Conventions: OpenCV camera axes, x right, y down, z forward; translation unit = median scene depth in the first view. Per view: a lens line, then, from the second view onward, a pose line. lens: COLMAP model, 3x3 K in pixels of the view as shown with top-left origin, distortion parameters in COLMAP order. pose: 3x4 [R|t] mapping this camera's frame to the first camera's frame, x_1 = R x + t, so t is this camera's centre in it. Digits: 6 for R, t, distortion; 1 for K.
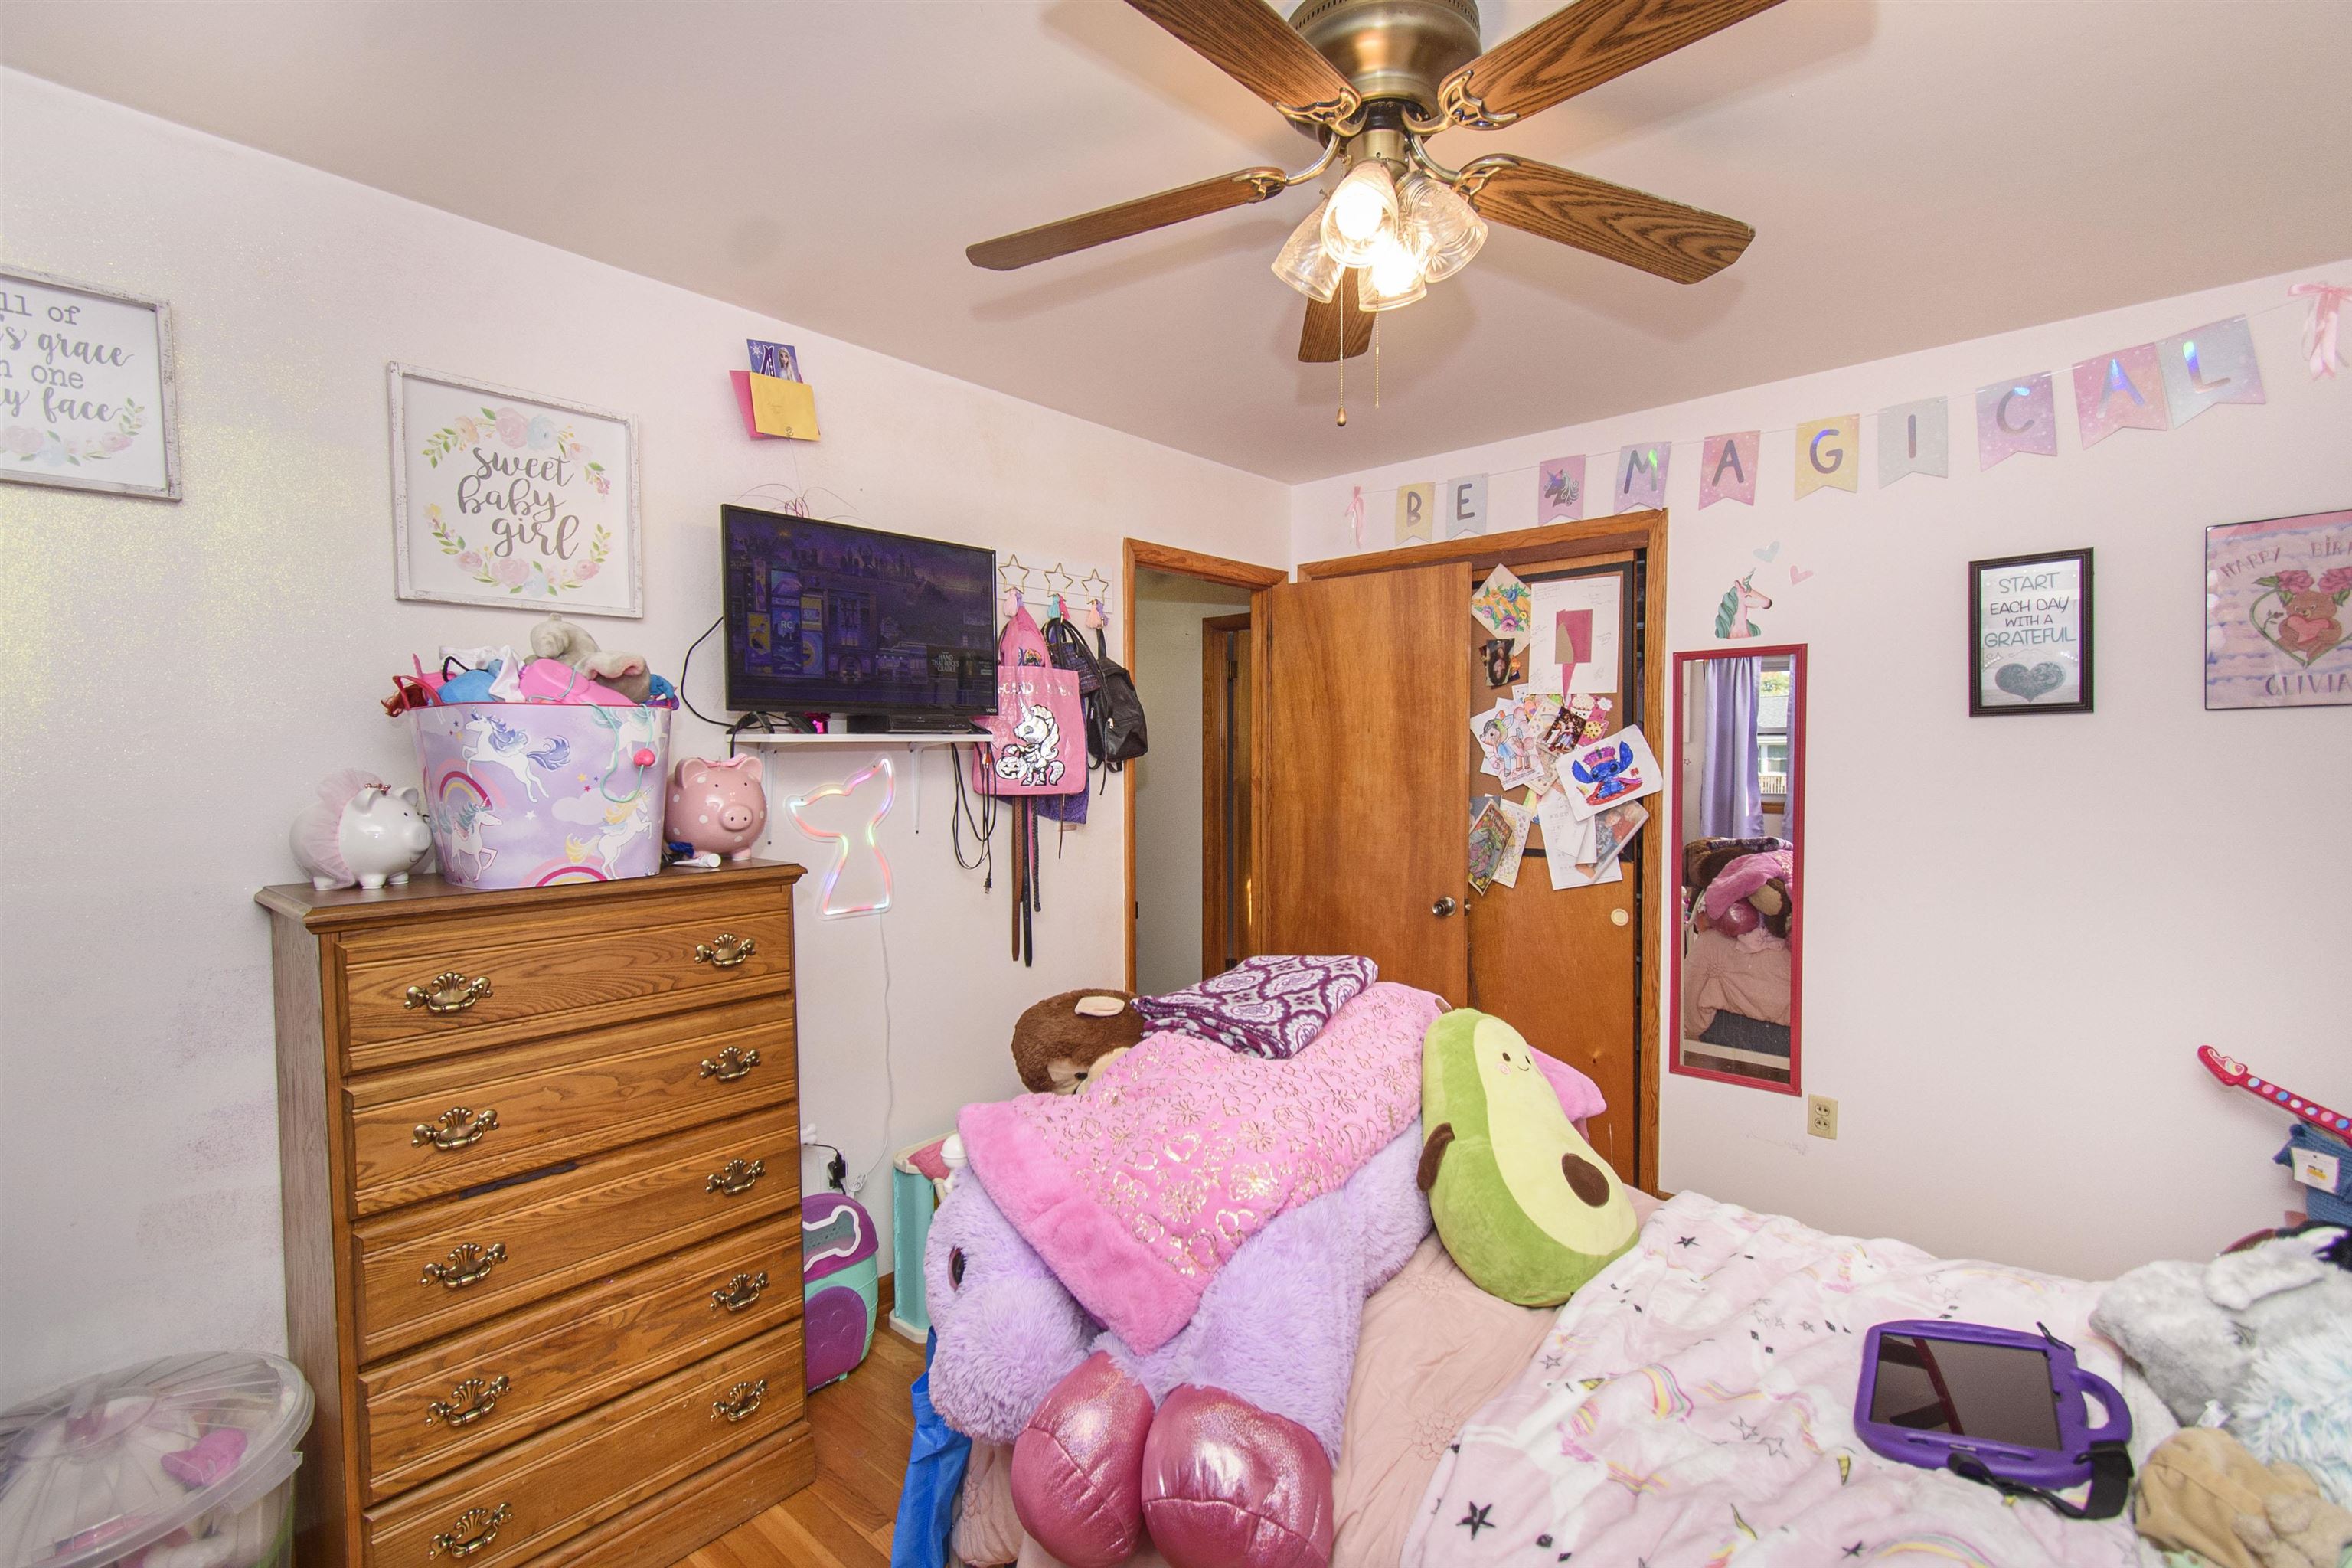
lens RADIAL K [[1041.7, 0, 1179.6], [0, 1041.7, 793.1], [0, 0, 1]] dist [0.002214, 0.000160]
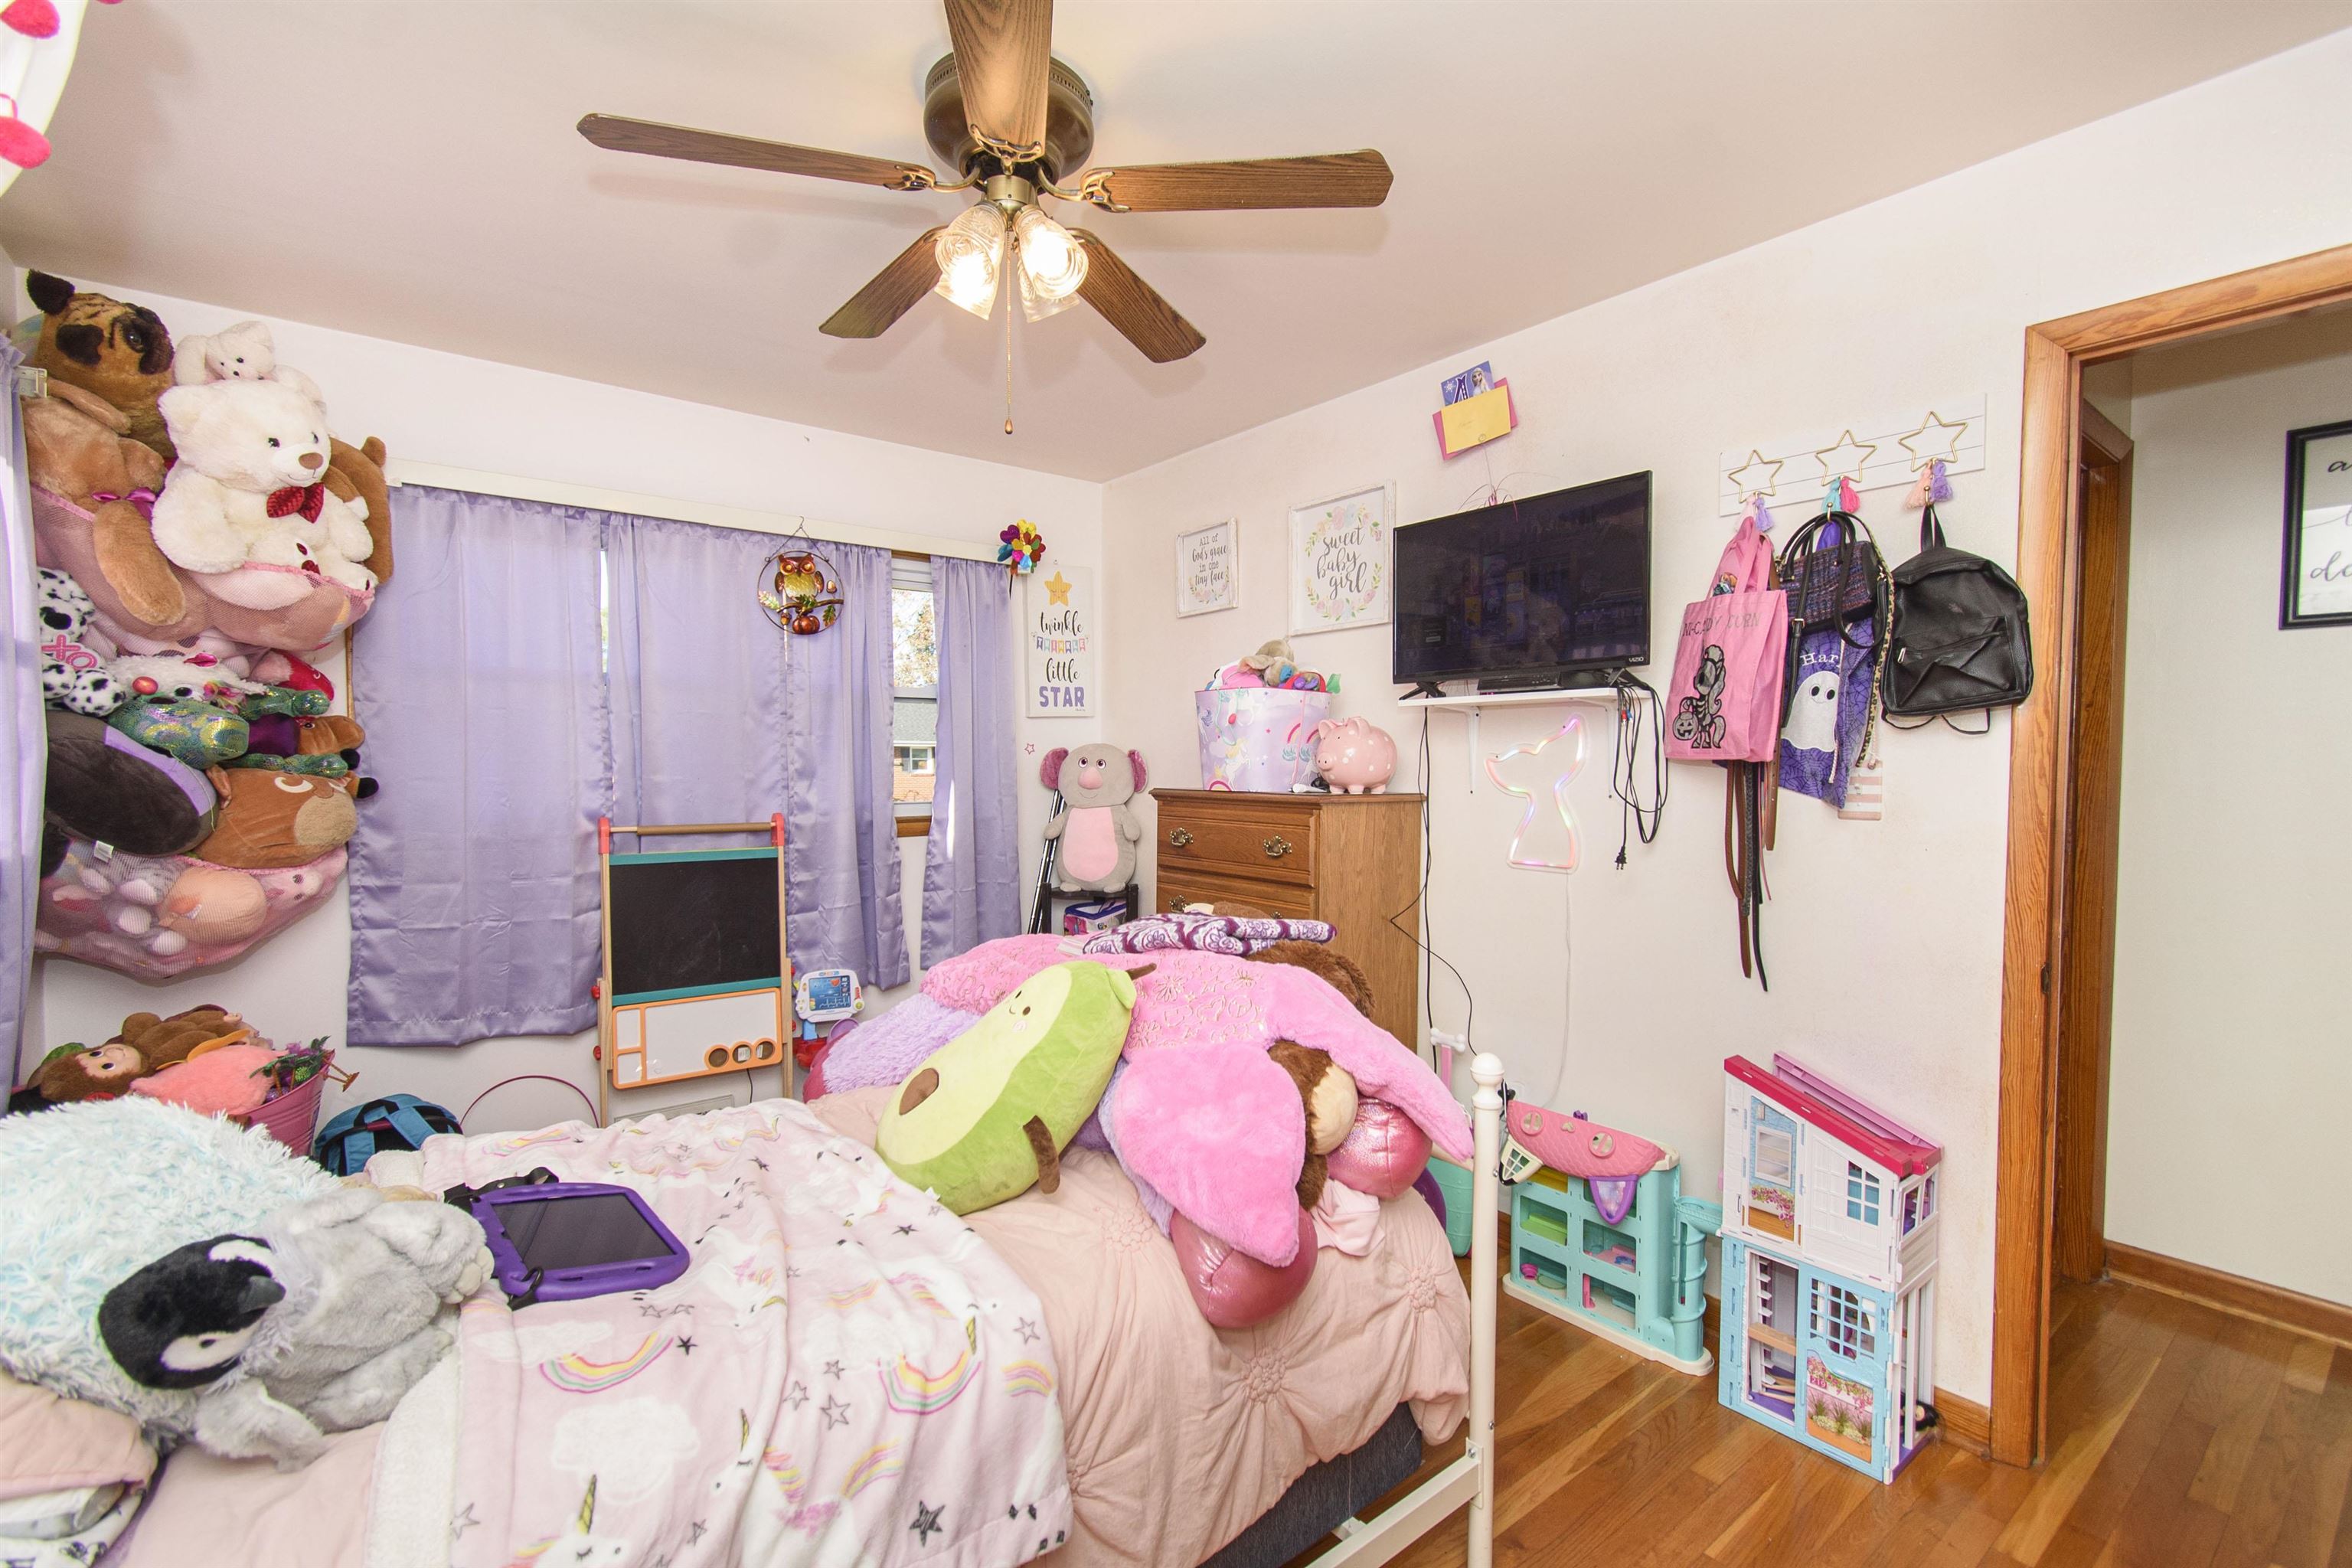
lens RADIAL K [[1041.7, 0, 1179.6], [0, 1041.7, 793.1], [0, 0, 1]] dist [0.002214, 0.000160]
pose [[-0.205546, 0.052039, -0.977263, 0.852092], [-0.036283, 0.997493, 0.060748, -0.006516], [0.977975, 0.047944, -0.203143, 0.916101]]
